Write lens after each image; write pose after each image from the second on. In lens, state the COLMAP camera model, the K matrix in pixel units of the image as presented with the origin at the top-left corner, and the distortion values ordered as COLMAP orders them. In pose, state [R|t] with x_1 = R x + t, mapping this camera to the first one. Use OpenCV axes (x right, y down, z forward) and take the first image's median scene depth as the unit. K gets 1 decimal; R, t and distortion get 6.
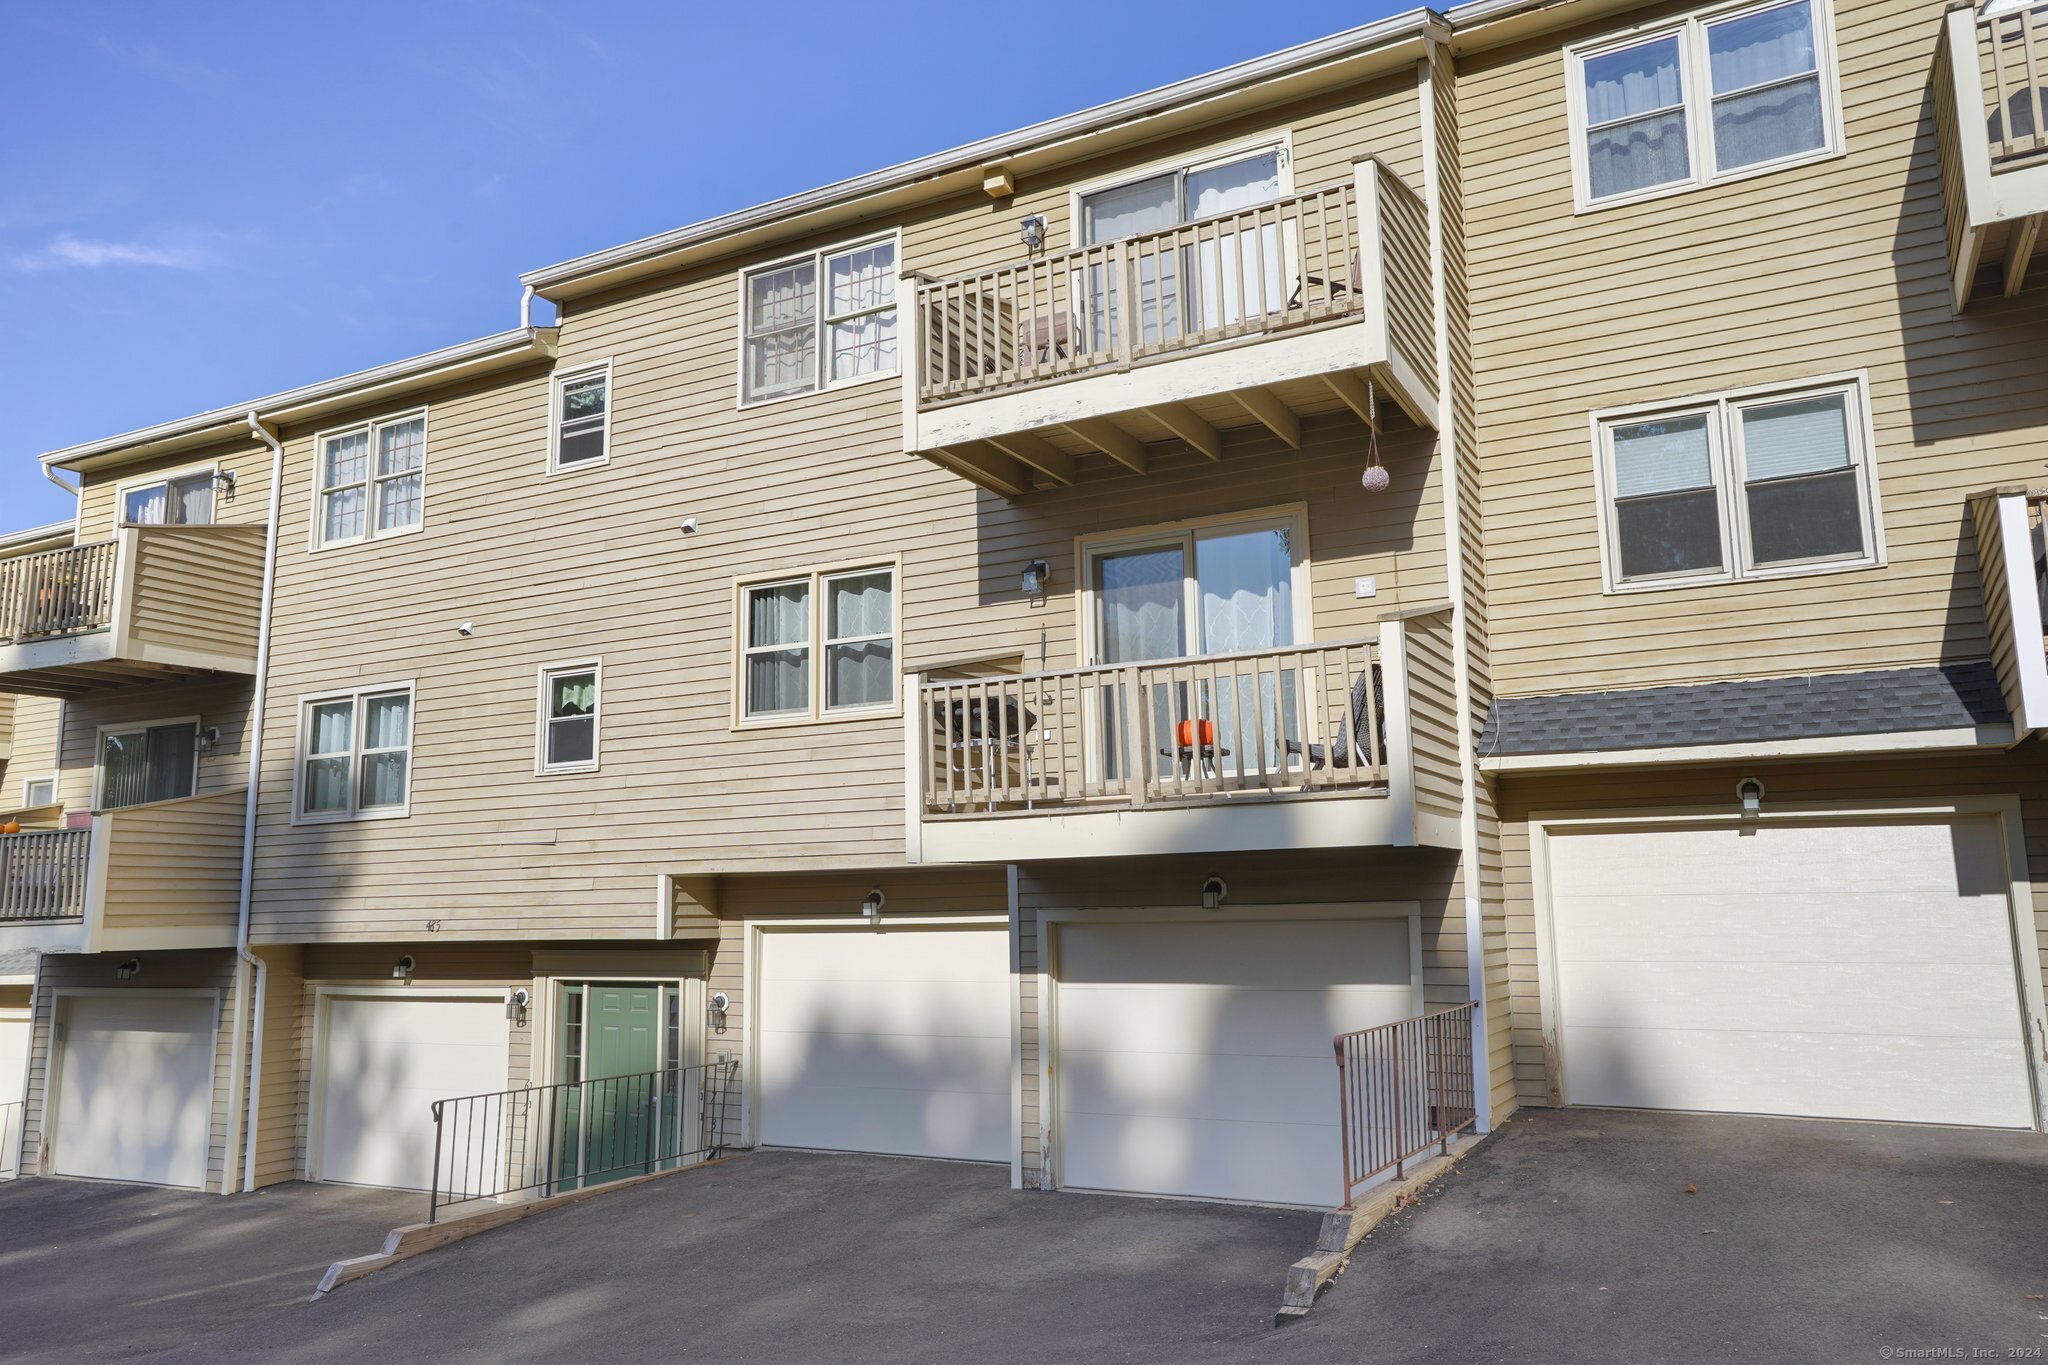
lens RADIAL K [[1577.5, 0, 1024.0], [0, 1577.5, 682.5], [0, 0, 1]] dist [0.075184, 0.000622]
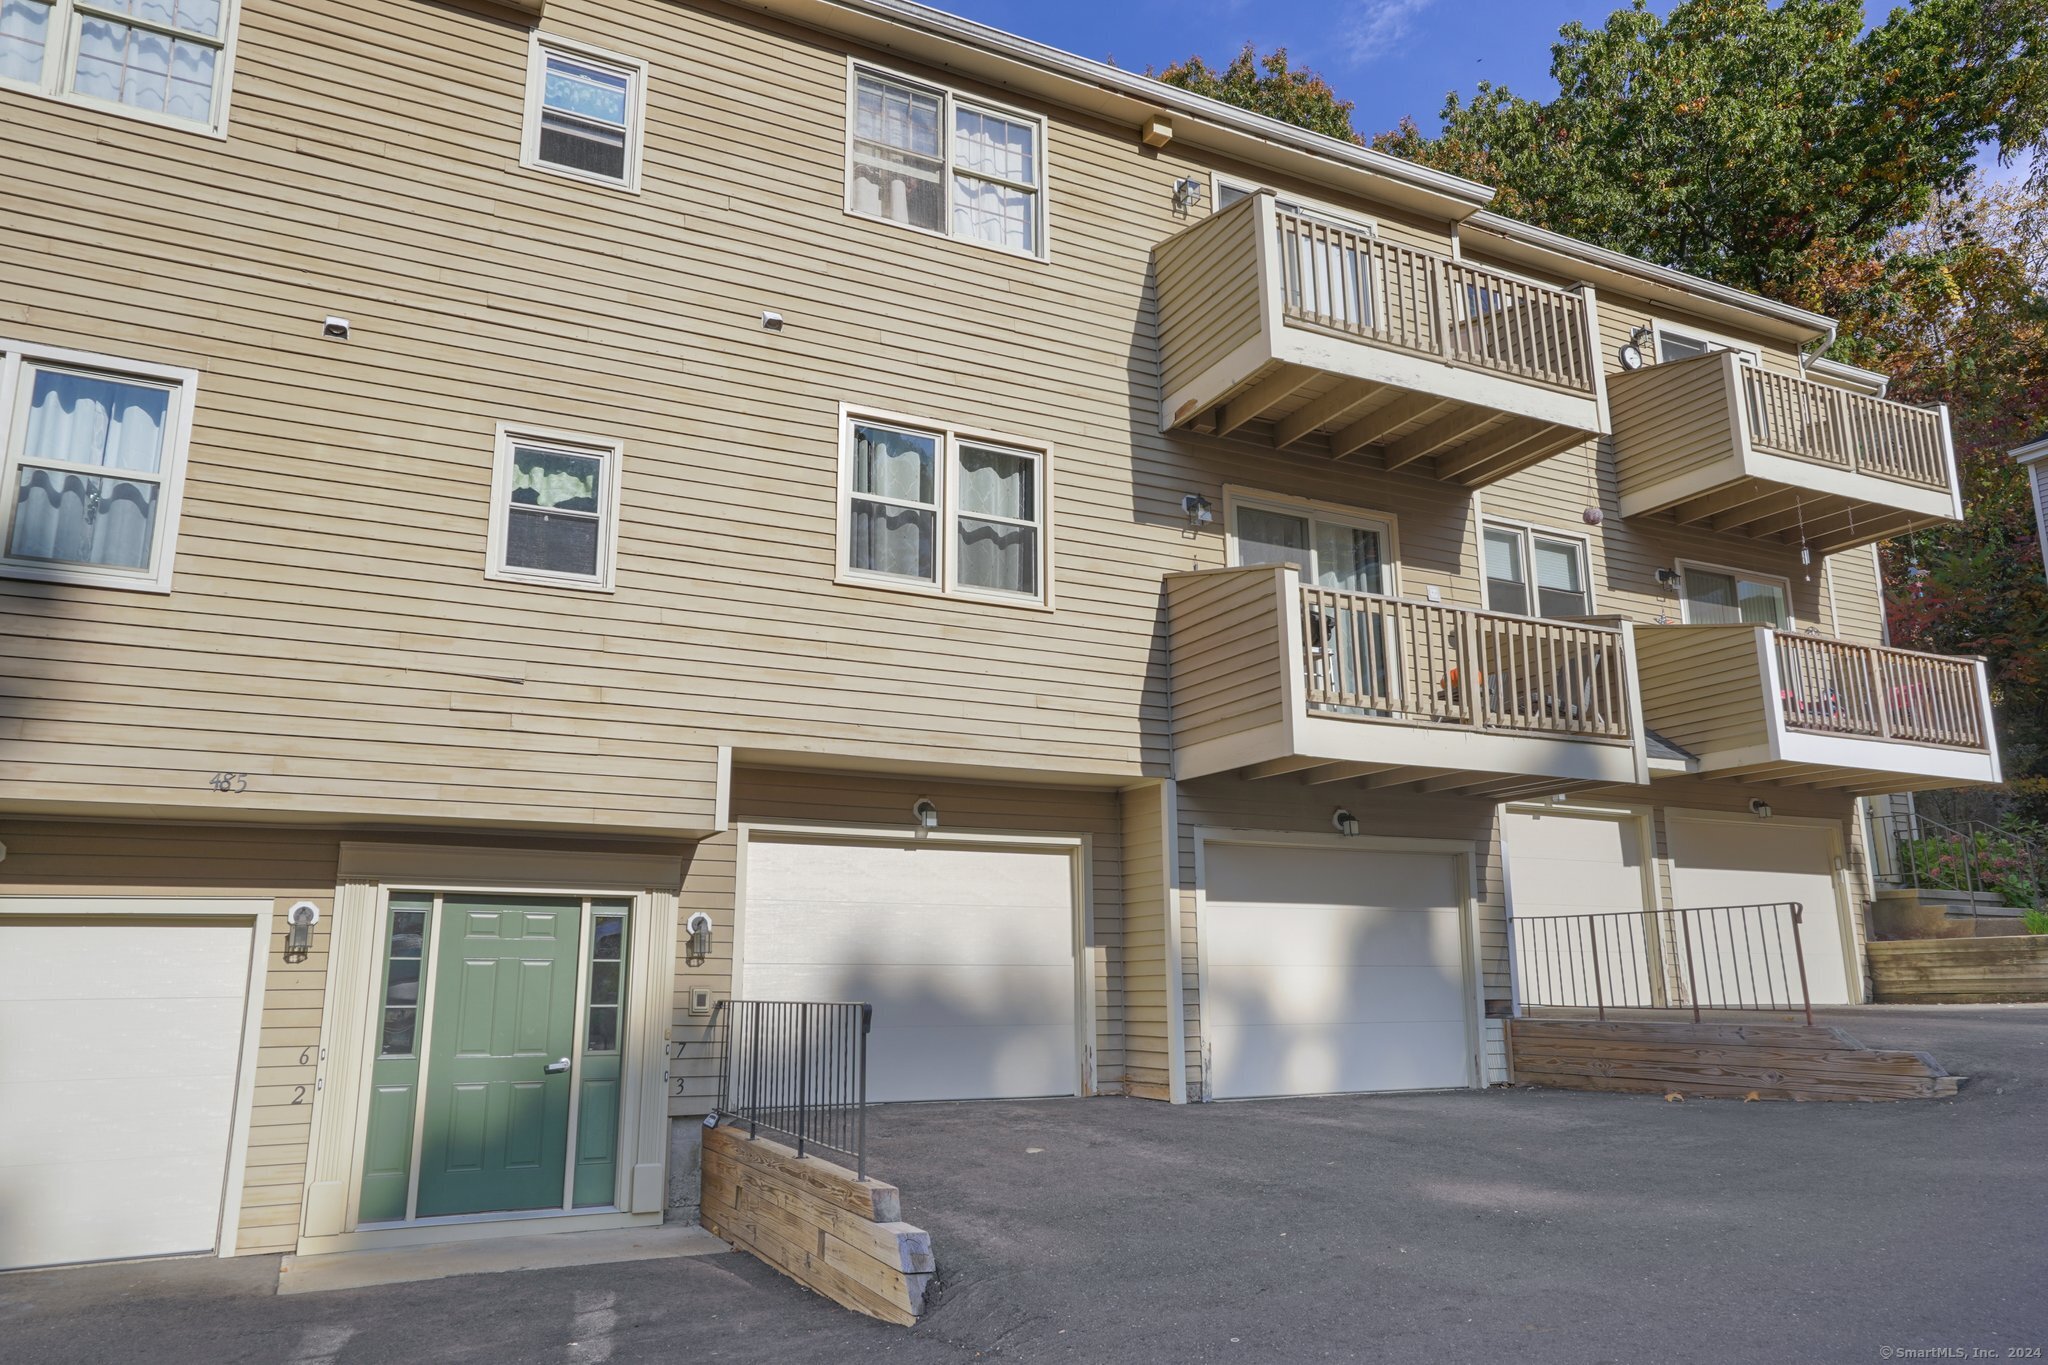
lens RADIAL K [[1346.5, 0, 1018.7], [0, 1346.5, 666.1], [0, 0, 1]] dist [0.052111, 0.001166]
pose [[0.586162, 0.194085, 0.786604, -0.651974], [-0.132065, 0.980787, -0.143585, 0.155546], [-0.799358, -0.019718, 0.600531, 0.497863]]
